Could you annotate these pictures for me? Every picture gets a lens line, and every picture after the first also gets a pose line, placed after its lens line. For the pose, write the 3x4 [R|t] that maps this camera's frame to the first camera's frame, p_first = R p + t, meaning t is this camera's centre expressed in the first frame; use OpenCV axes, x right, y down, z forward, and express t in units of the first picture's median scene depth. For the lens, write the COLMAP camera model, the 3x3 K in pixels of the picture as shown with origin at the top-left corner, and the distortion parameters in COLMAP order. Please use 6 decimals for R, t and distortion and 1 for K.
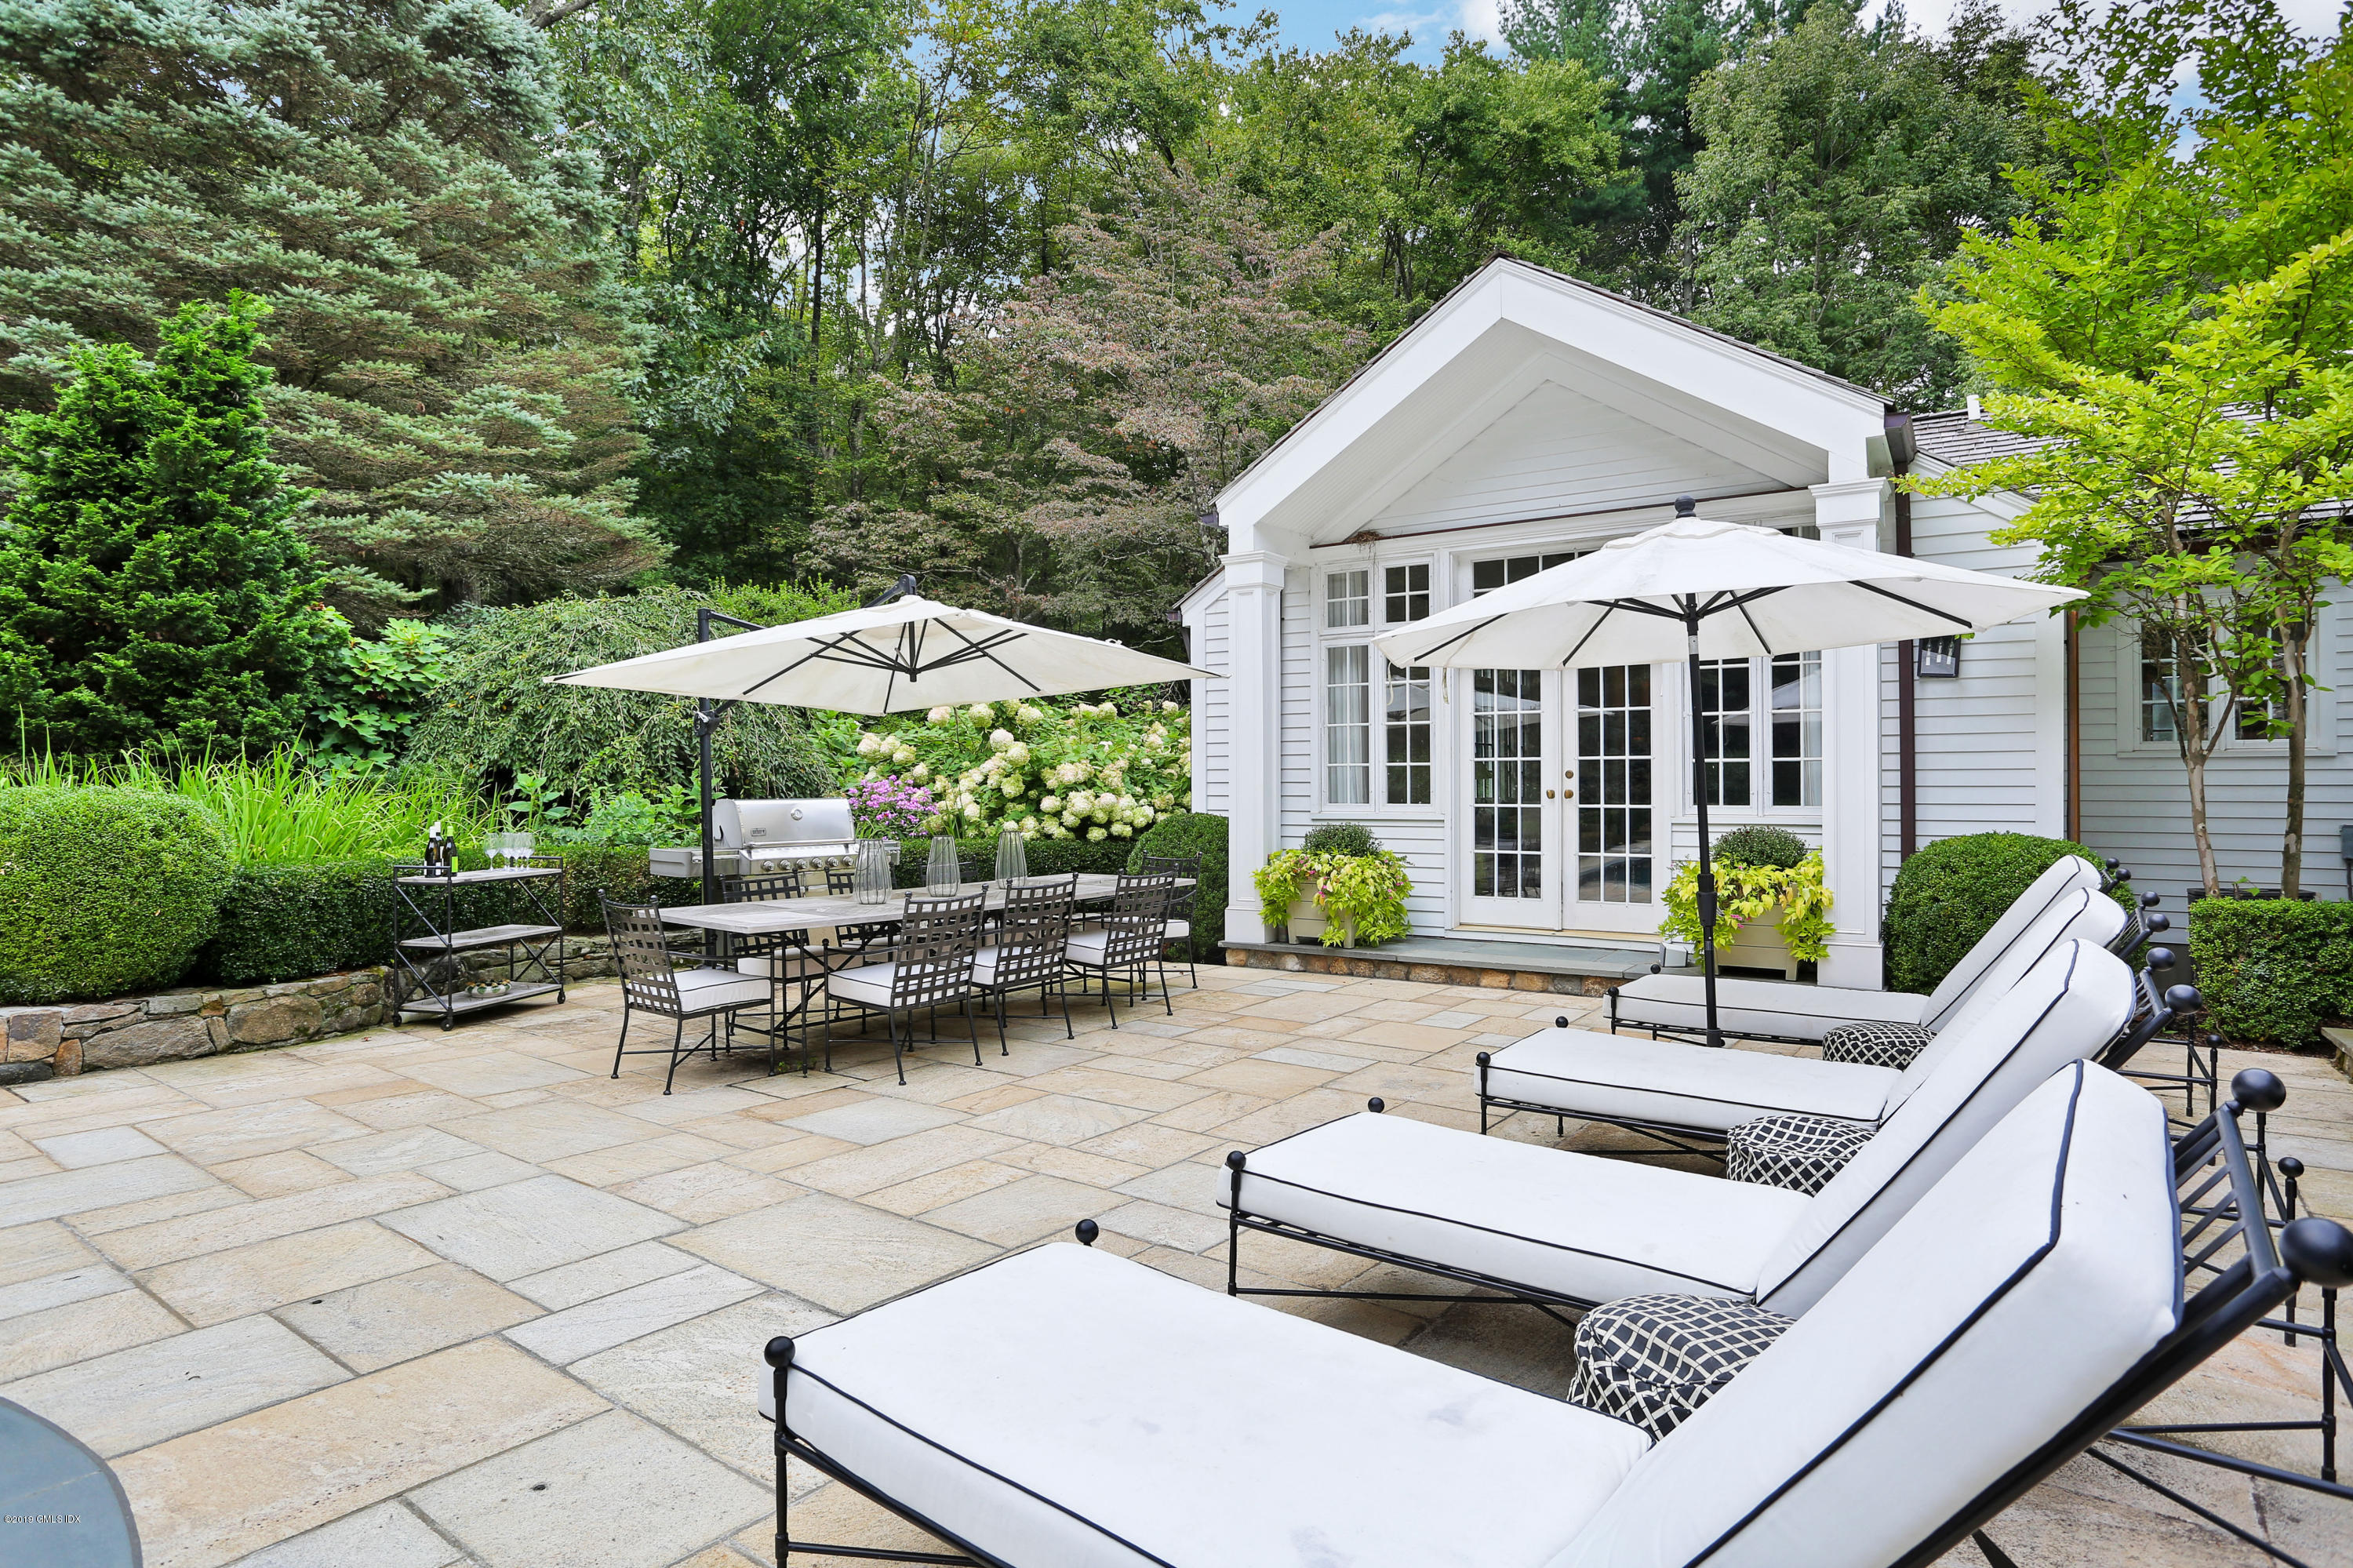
lens RADIAL K [[1238.2, 0, 1196.2], [0, 1238.2, 788.2], [0, 0, 1]] dist [-0.030817, -0.000120]
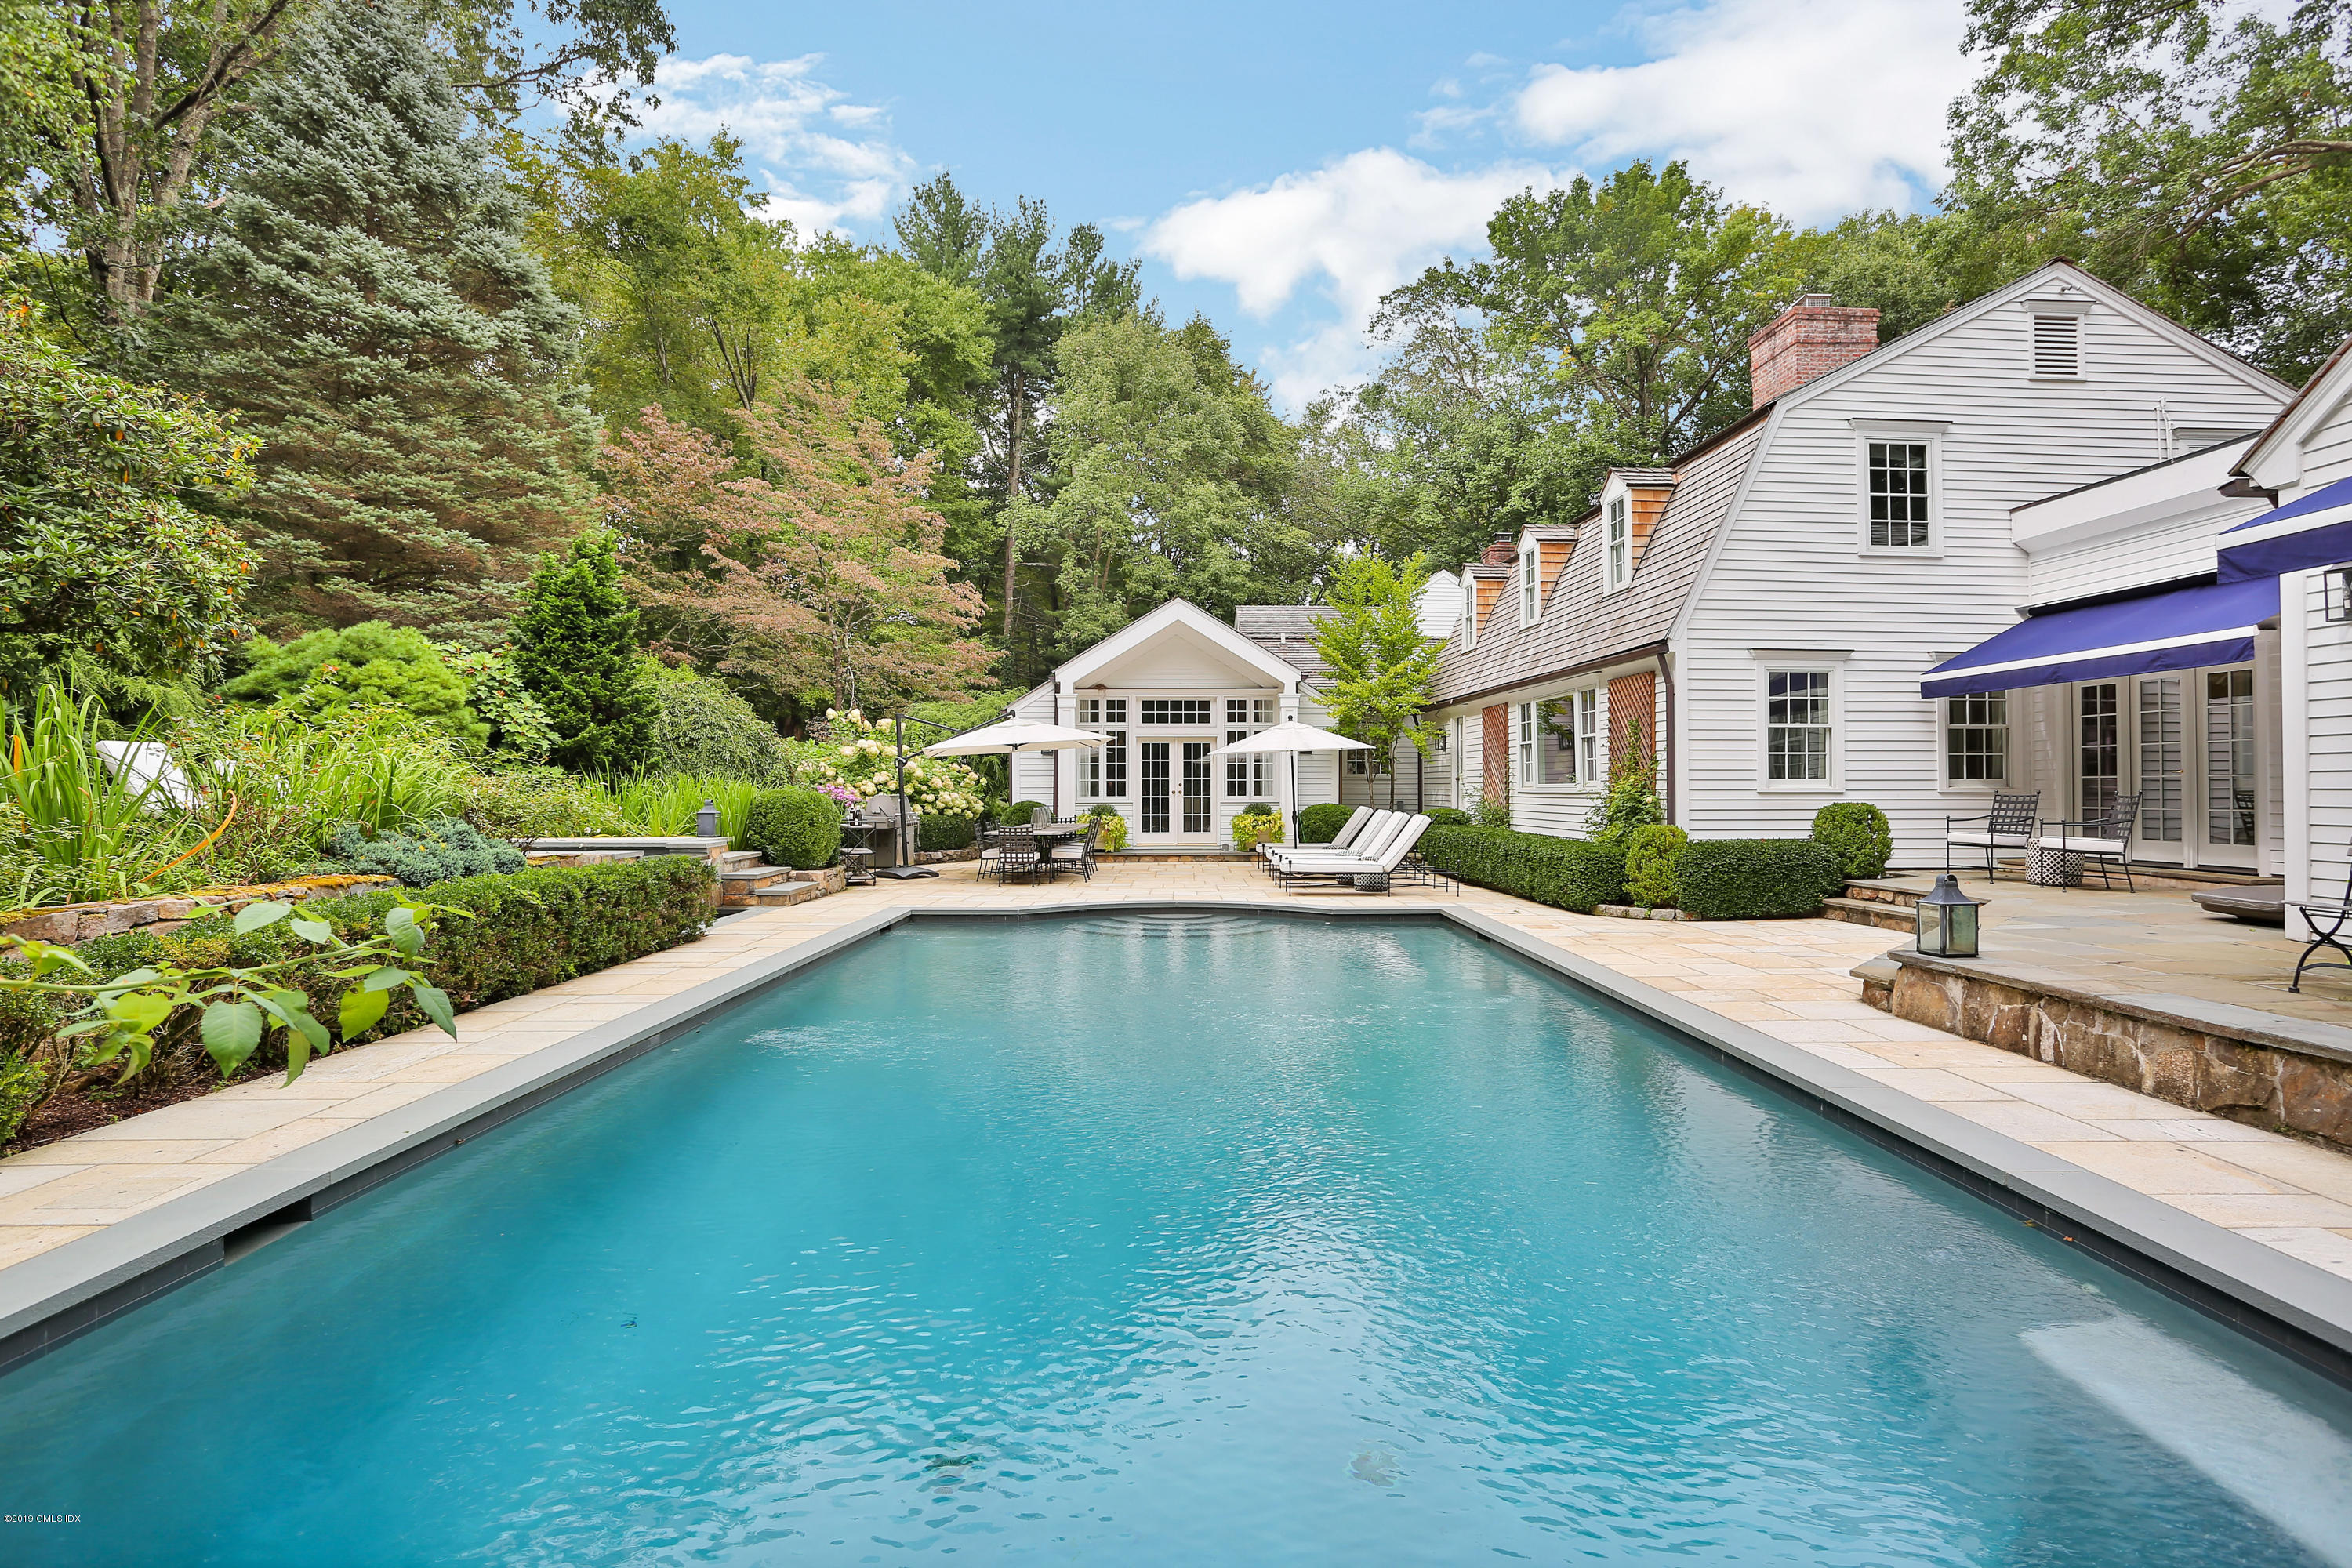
lens RADIAL K [[1237.6, 0, 1176.0], [0, 1237.6, 782.9], [0, 0, 1]] dist [-0.030817, -0.000120]
pose [[0.808181, 0.002542, 0.588928, -1.205578], [0.002684, 0.999964, -0.007999, 0.006175], [-0.588927, 0.008045, 0.808146, -1.081867]]
